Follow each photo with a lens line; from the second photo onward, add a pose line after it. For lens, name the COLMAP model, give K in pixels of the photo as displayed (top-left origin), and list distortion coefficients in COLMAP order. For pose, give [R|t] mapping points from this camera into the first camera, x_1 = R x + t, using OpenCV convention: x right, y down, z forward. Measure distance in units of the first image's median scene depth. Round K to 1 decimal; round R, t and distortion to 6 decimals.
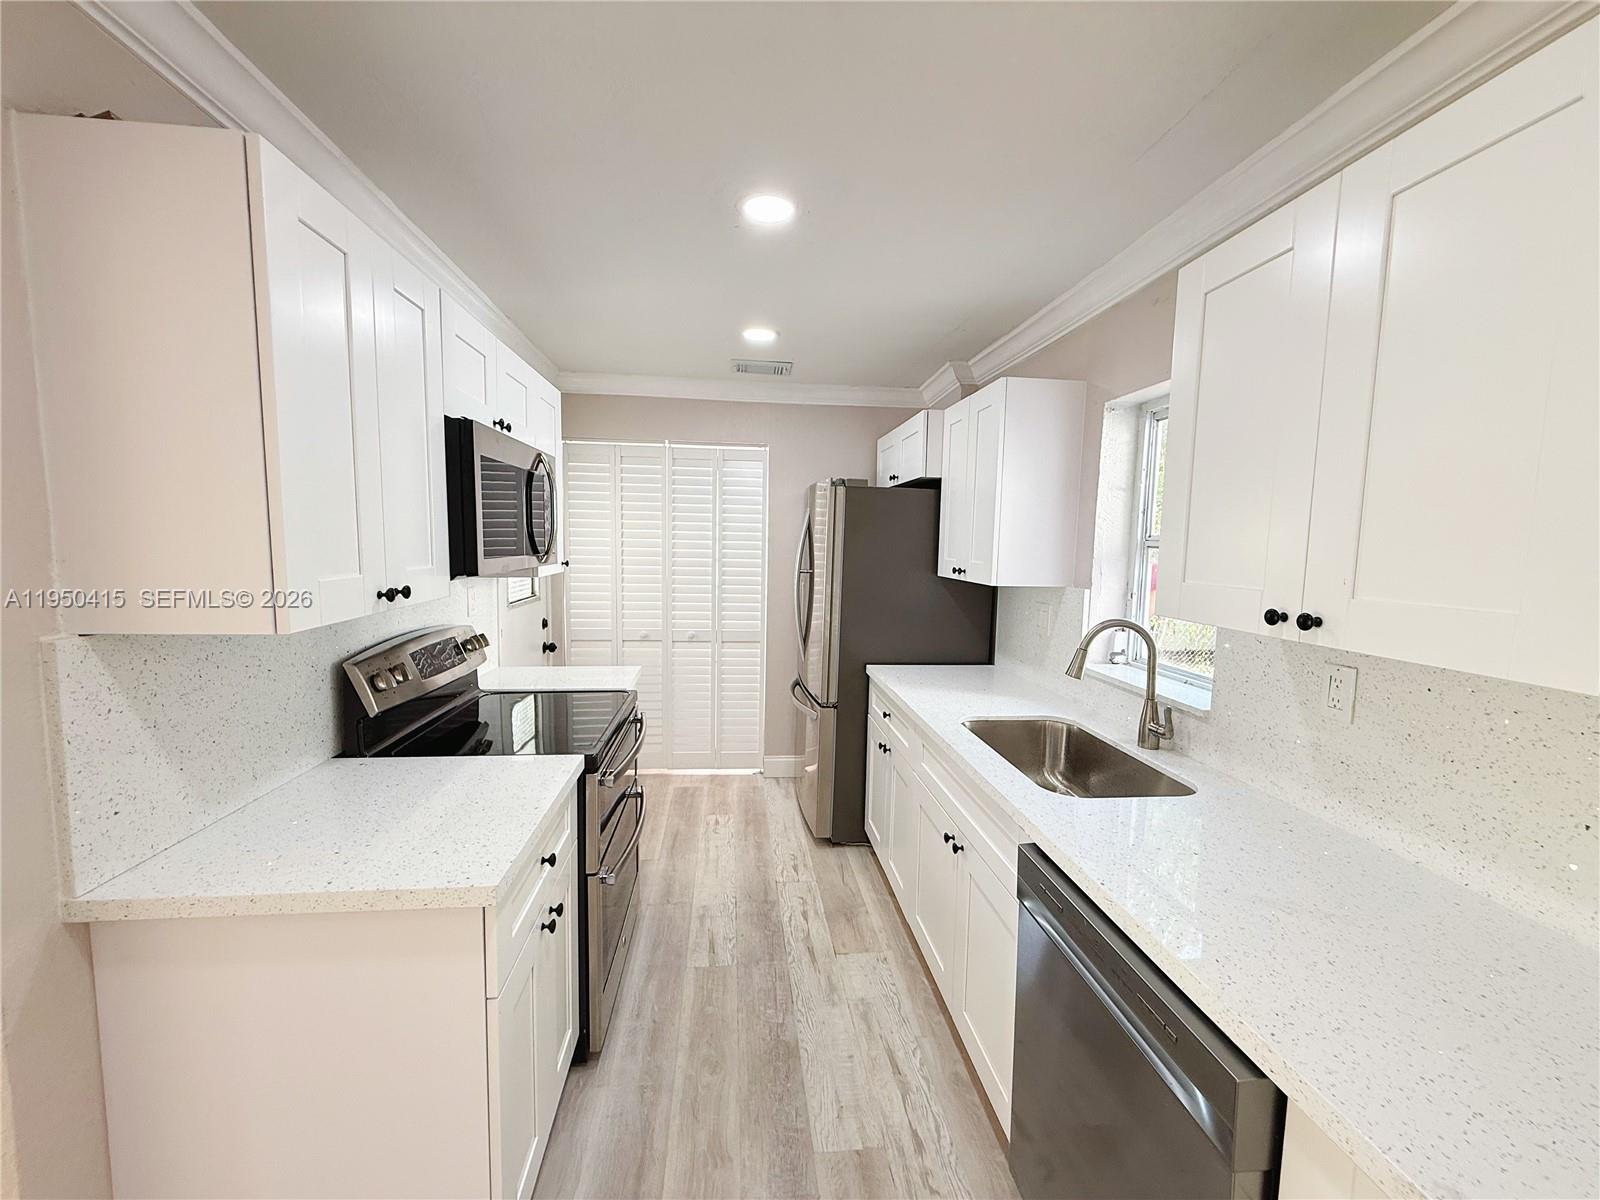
lens RADIAL K [[633.9, 0, 796.6], [0, 633.9, 598.1], [0, 0, 1]] dist [-0.001150, -0.000471]
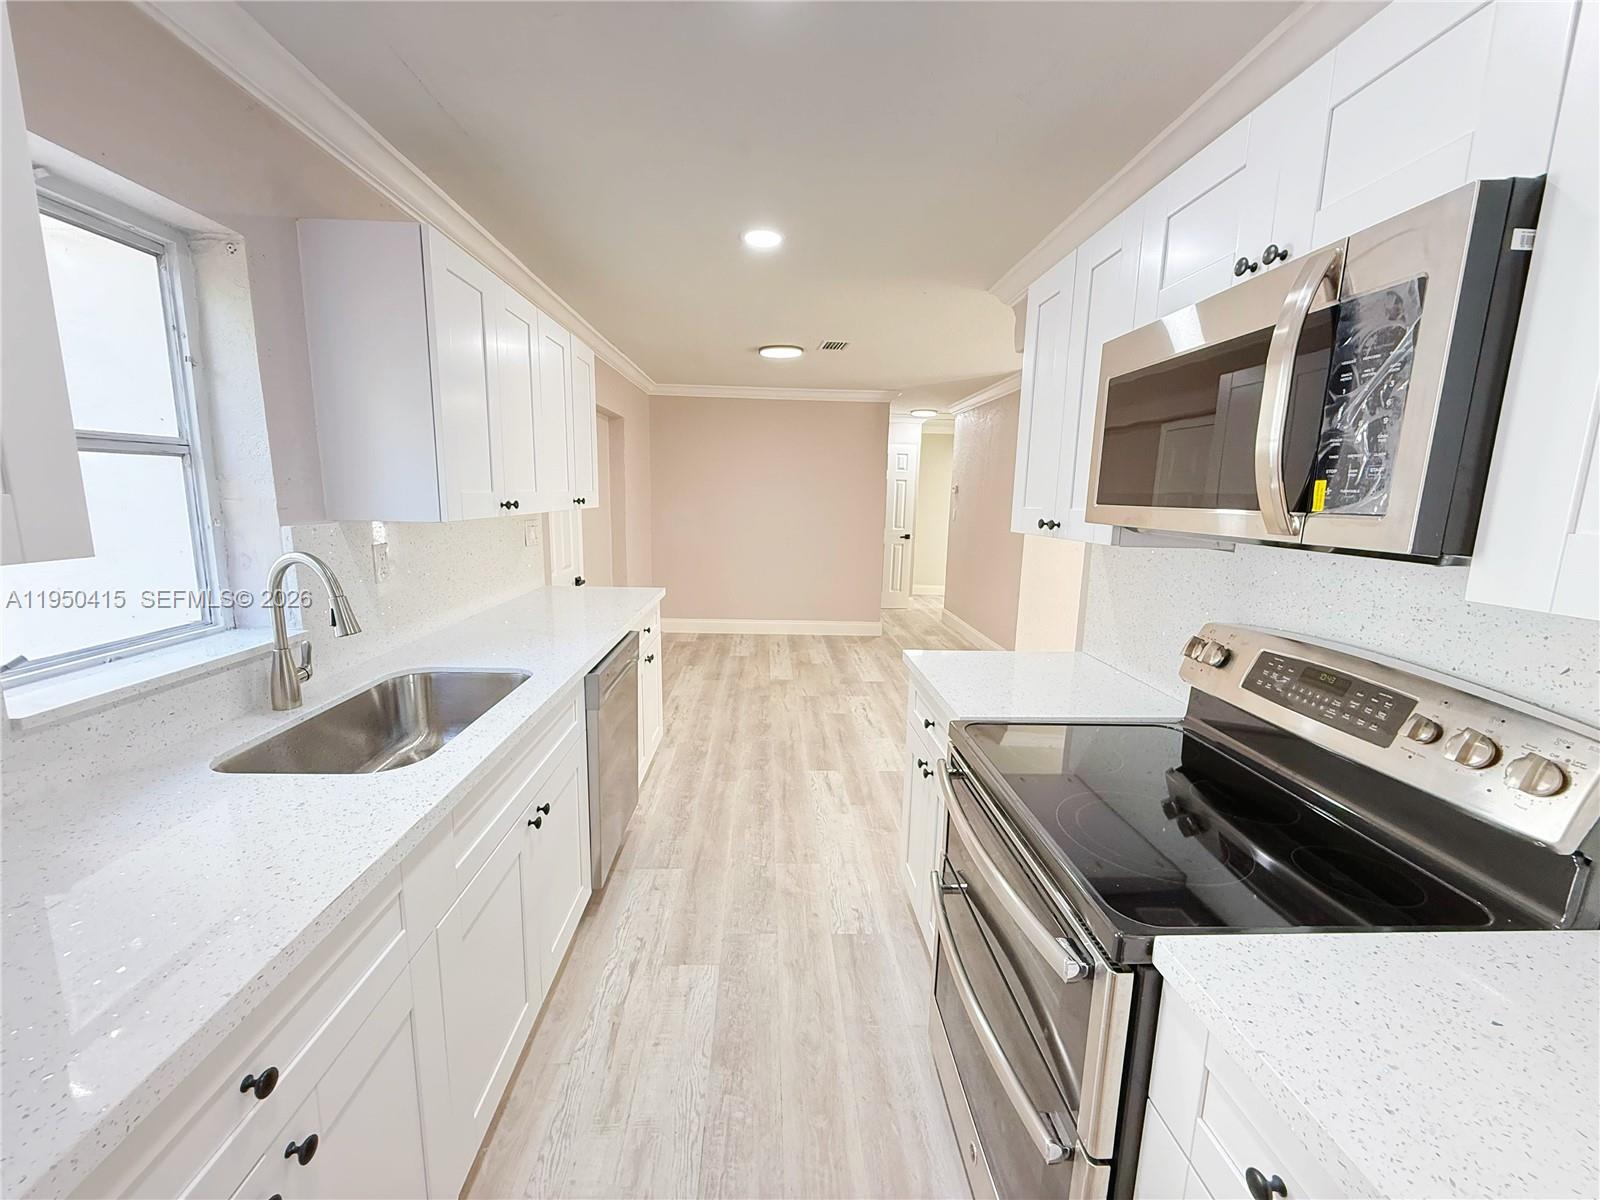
lens RADIAL K [[633.9, 0, 794.2], [0, 633.9, 601.5], [0, 0, 1]] dist [-0.001150, -0.000471]
pose [[-0.997357, -0.049736, 0.052972, -0.112762], [-0.034191, 0.964506, 0.261838, -0.115139], [-0.064115, 0.259335, -0.963657, 1.507105]]
